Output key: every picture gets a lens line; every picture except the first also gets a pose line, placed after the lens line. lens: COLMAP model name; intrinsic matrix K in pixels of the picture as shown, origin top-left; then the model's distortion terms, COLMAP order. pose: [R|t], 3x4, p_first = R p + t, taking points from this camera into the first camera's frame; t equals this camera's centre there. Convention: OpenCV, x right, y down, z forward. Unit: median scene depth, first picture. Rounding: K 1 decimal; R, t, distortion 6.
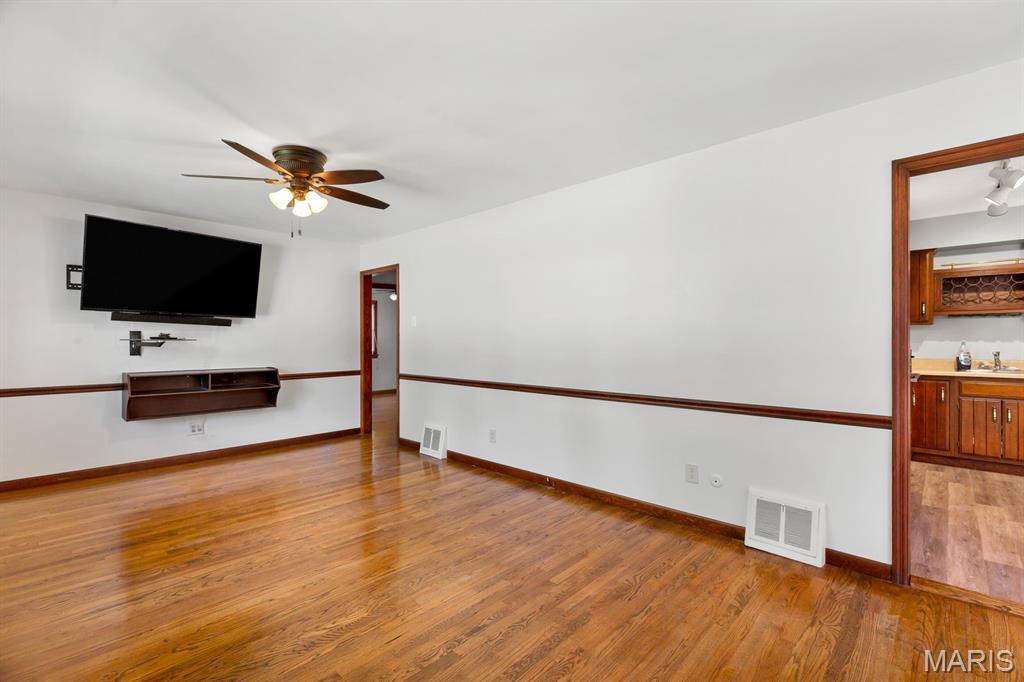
lens RADIAL K [[461.9, 0, 515.7], [0, 461.9, 340.5], [0, 0, 1]] dist [0.003498, 0.000696]
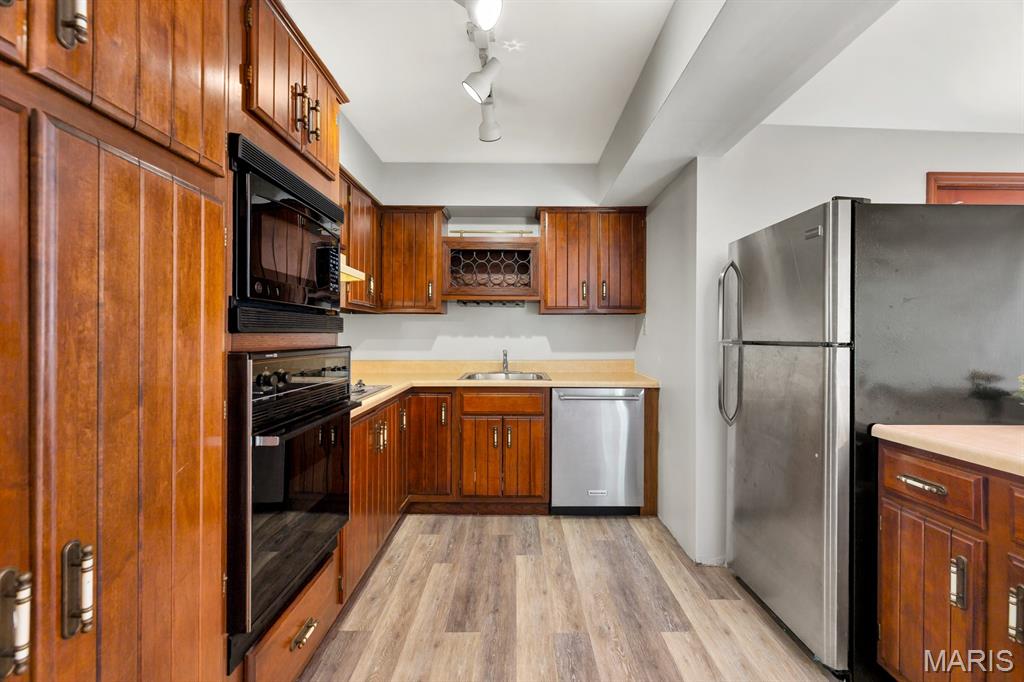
lens RADIAL K [[458.0, 0, 523.7], [0, 458.0, 336.3], [0, 0, 1]] dist [-0.001372, -0.000392]
pose [[0.718686, 0.004938, 0.695318, 0.534447], [-0.004351, 0.999987, -0.002604, 0.002589], [-0.695322, -0.001153, 0.718698, 0.430963]]
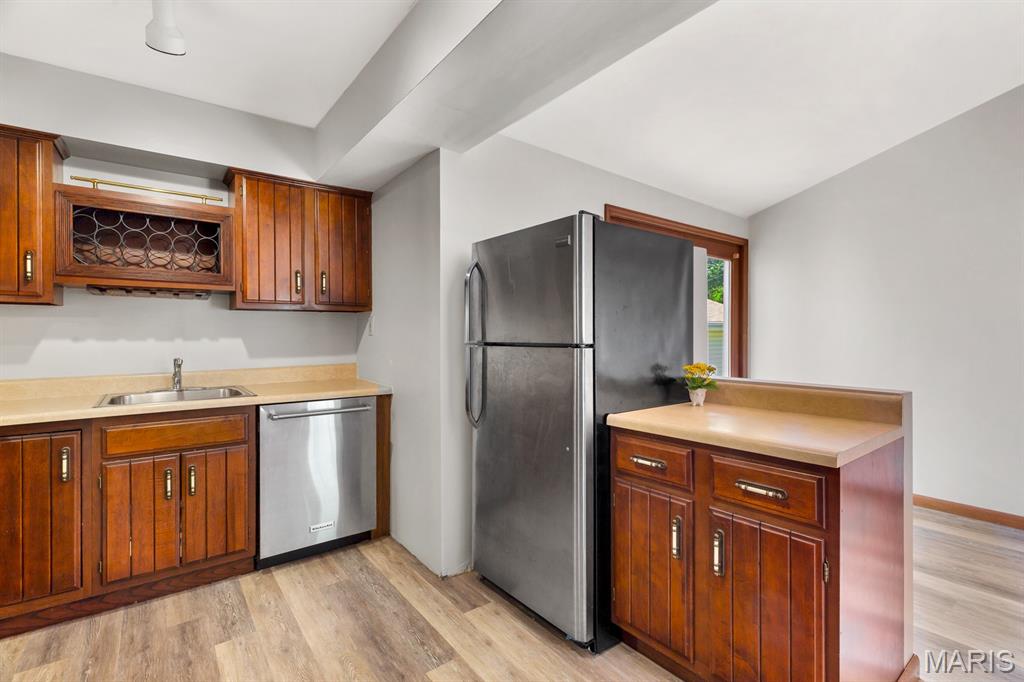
lens RADIAL K [[467.9, 0, 521.0], [0, 467.9, 335.3], [0, 0, 1]] dist [0.000906, 0.000333]
pose [[0.154897, 0.000060, 0.987931, 0.554741], [0.004034, 0.999992, -0.000693, -0.001877], [-0.987922, 0.004093, 0.154895, 0.510782]]
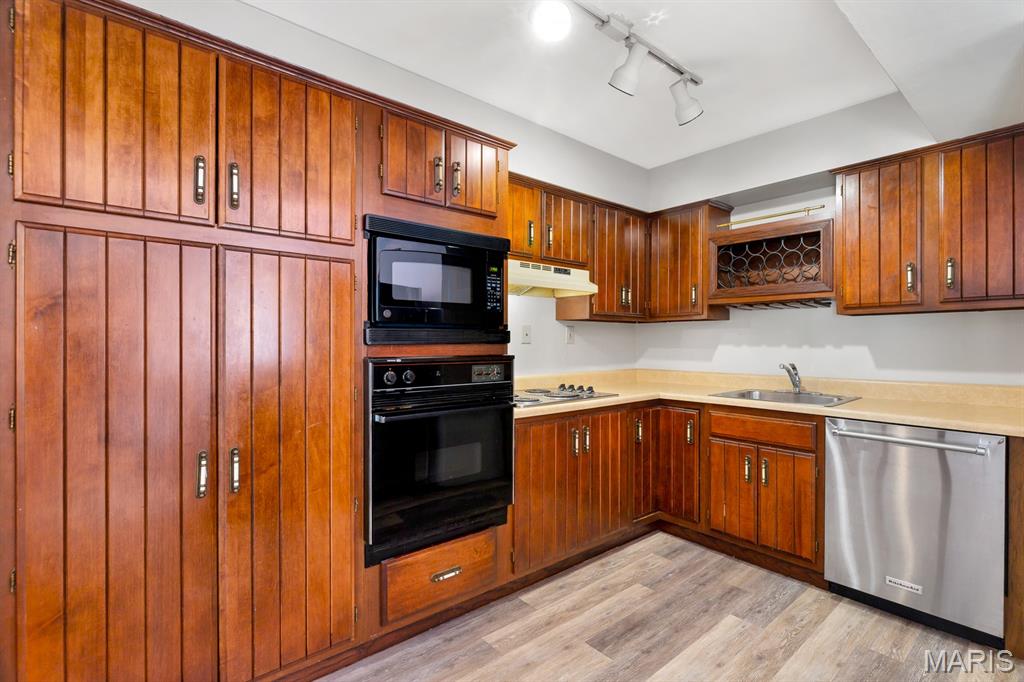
lens RADIAL K [[479.8, 0, 523.5], [0, 479.8, 343.6], [0, 0, 1]] dist [-0.004173, -0.000567]
pose [[0.993511, 0.004575, -0.113641, 0.770959], [-0.004431, 0.999989, 0.001514, -0.001586], [0.113647, -0.001001, 0.993521, 0.338027]]
